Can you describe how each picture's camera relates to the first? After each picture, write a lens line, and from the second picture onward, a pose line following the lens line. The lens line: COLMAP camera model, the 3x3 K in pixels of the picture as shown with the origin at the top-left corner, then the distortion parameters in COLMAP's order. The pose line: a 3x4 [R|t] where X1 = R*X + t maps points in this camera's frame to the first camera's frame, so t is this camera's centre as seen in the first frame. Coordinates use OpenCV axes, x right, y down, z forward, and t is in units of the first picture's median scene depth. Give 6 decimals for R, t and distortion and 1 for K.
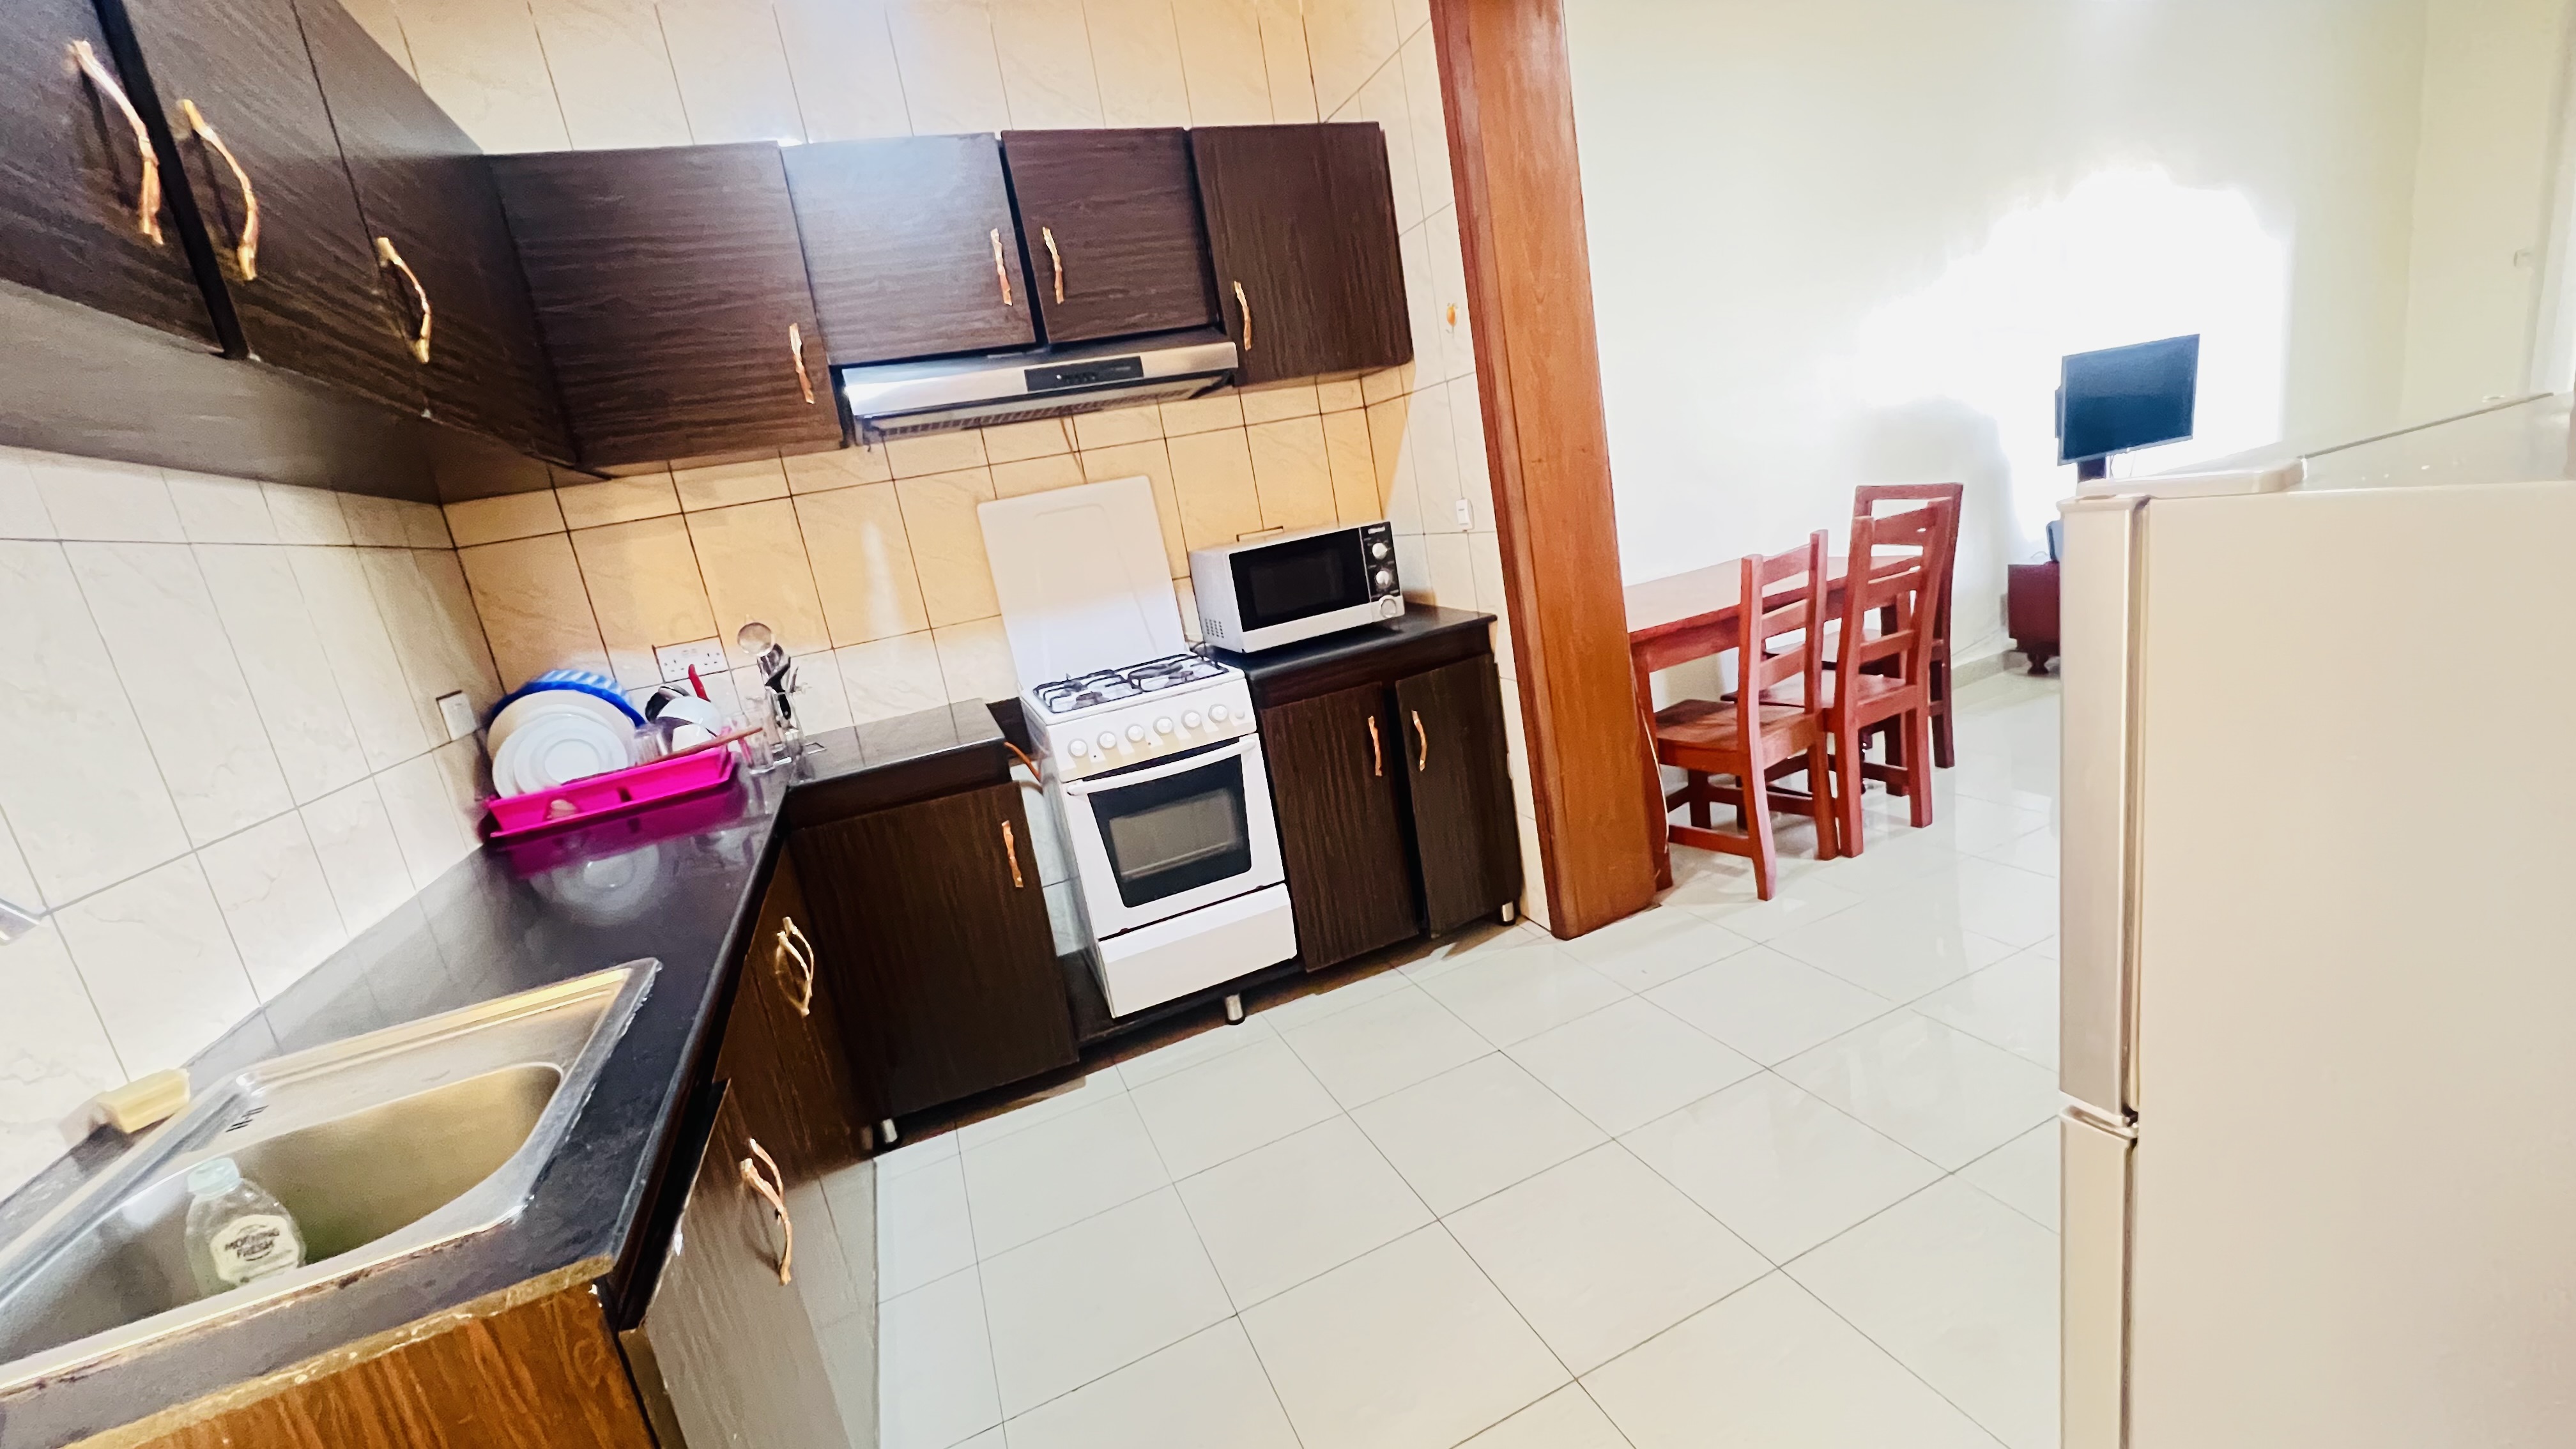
lens RADIAL K [[1012.5, 0, 1285.1], [0, 1012.5, 718.2], [0, 0, 1]] dist [0.001247, 0.000098]
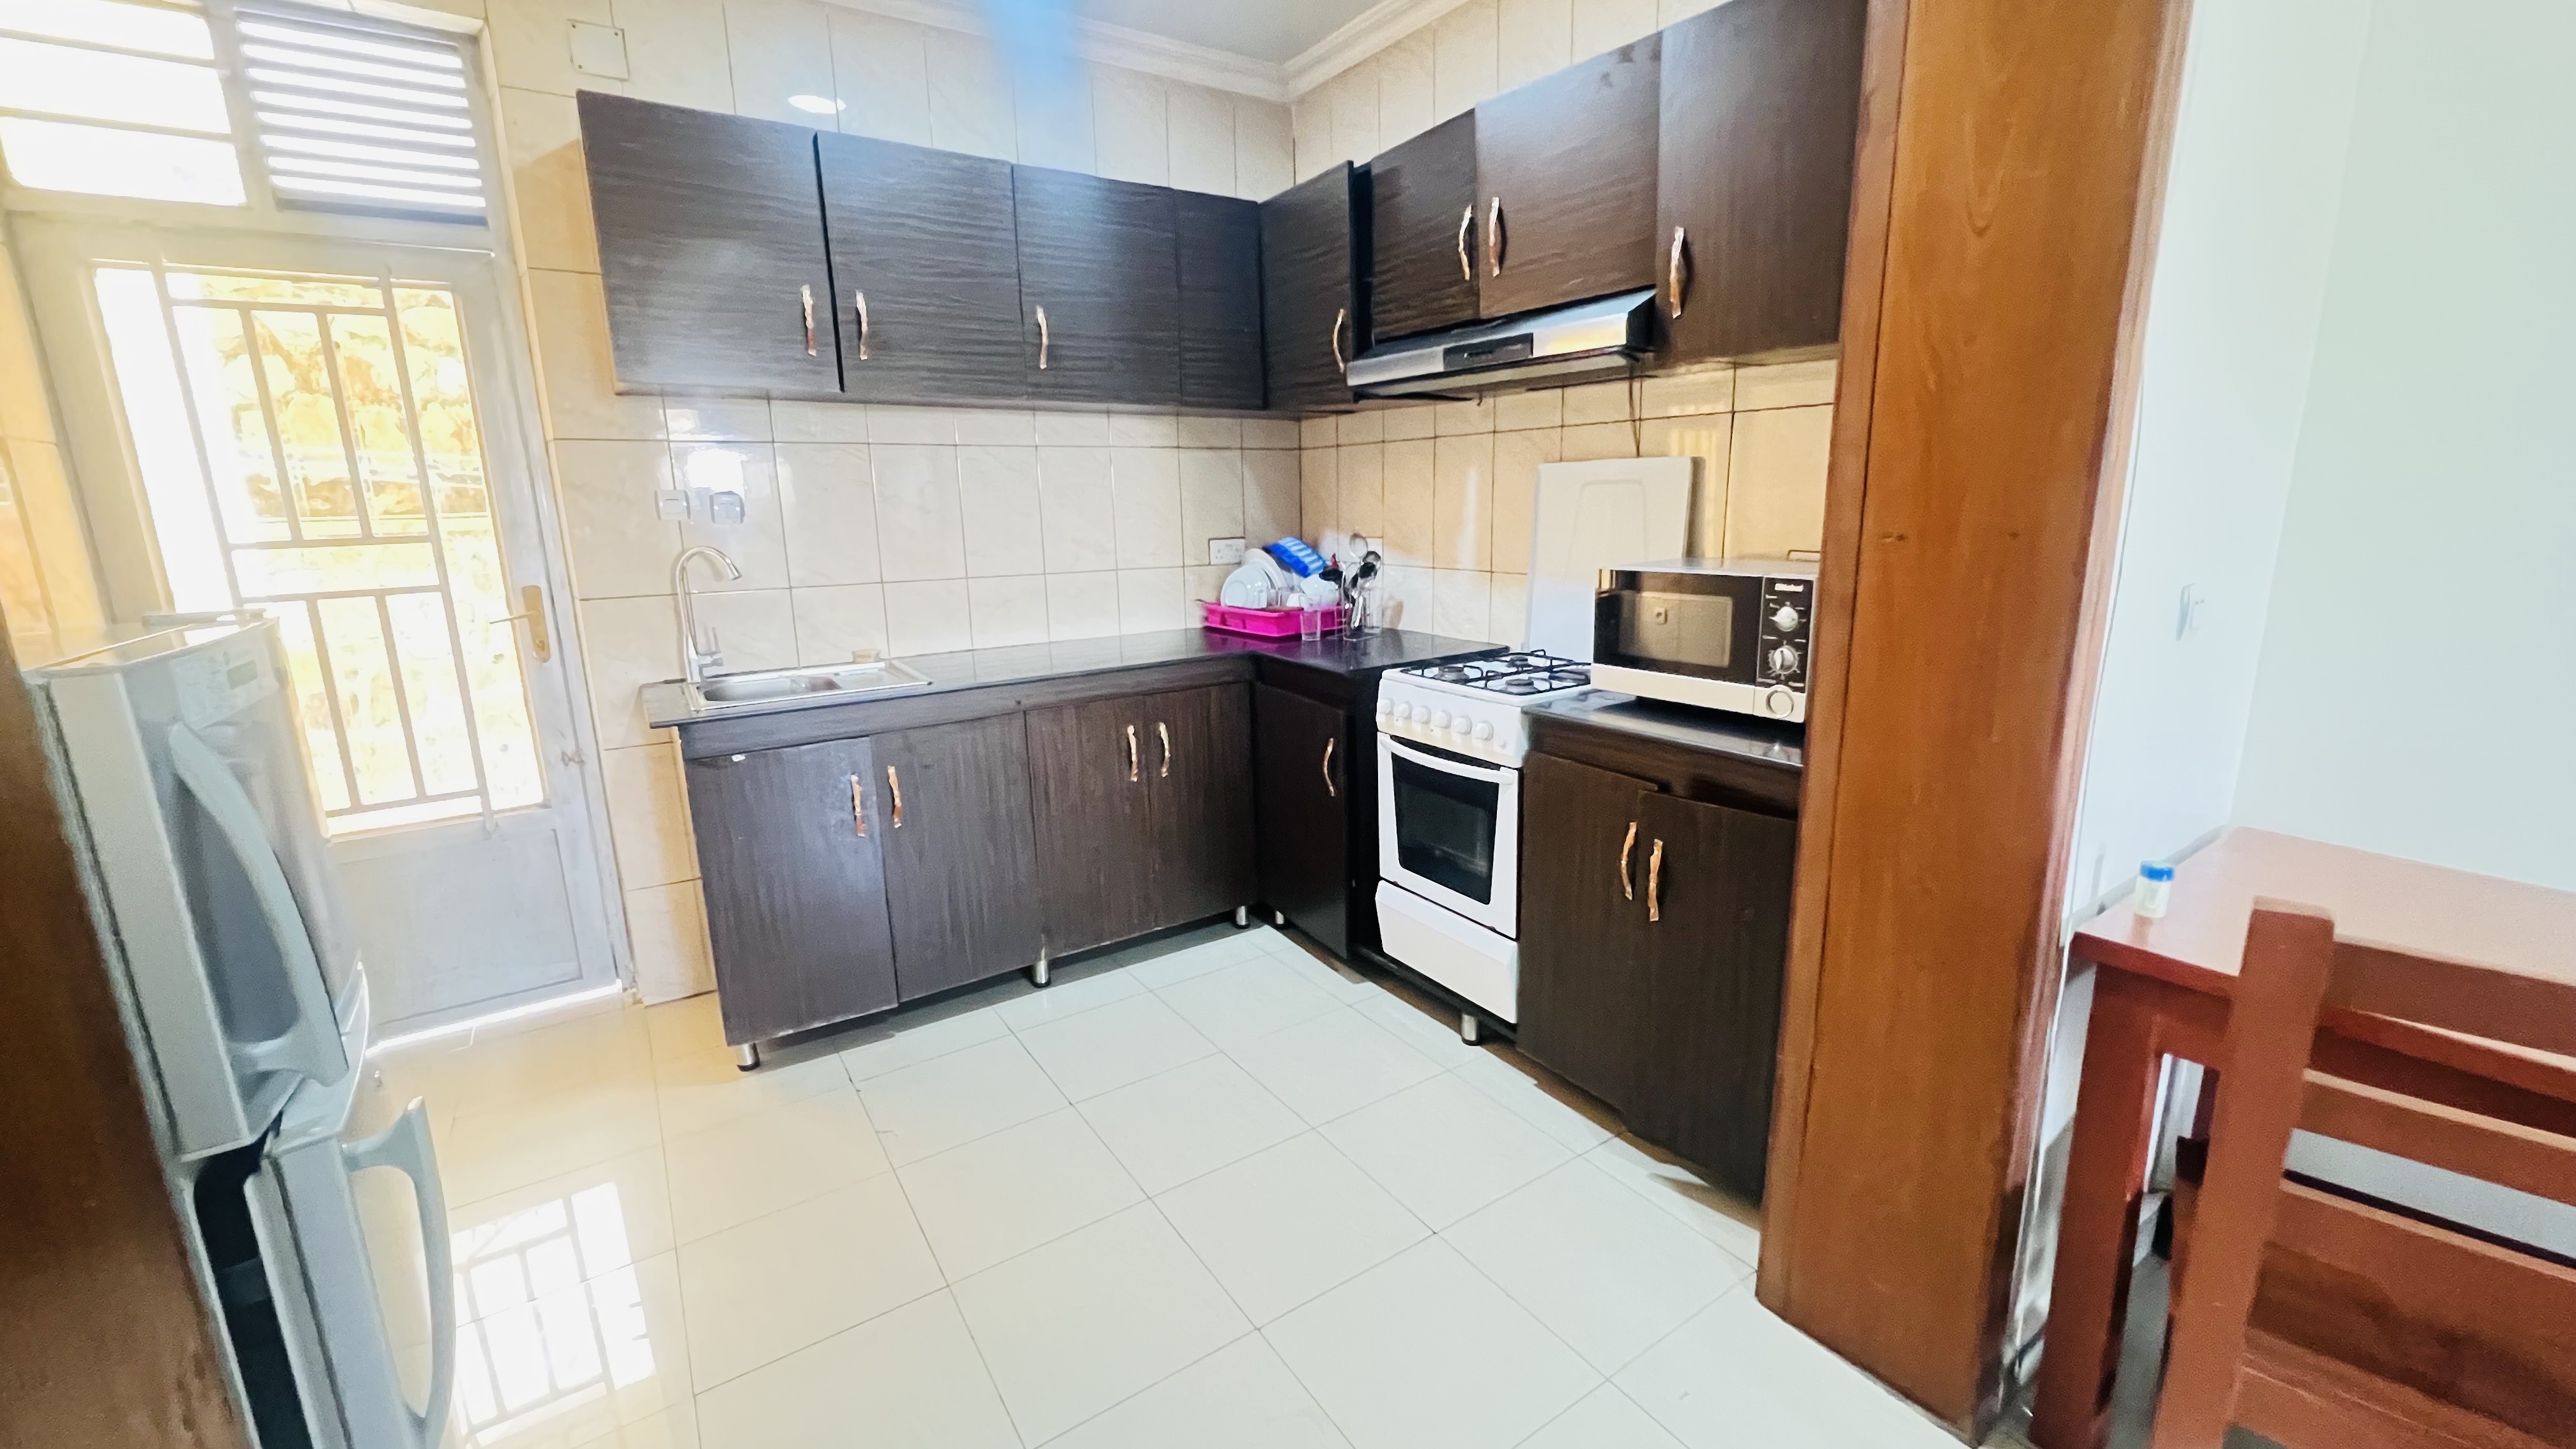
lens RADIAL K [[1034.9, 0, 1286.6], [0, 1034.9, 717.7], [0, 0, 1]] dist [-0.001450, -0.000014]
pose [[0.200493, 0.368491, -0.907754, 0.712944], [-0.231212, 0.918191, 0.321660, -0.263805], [0.952021, 0.145393, 0.269291, 0.541709]]
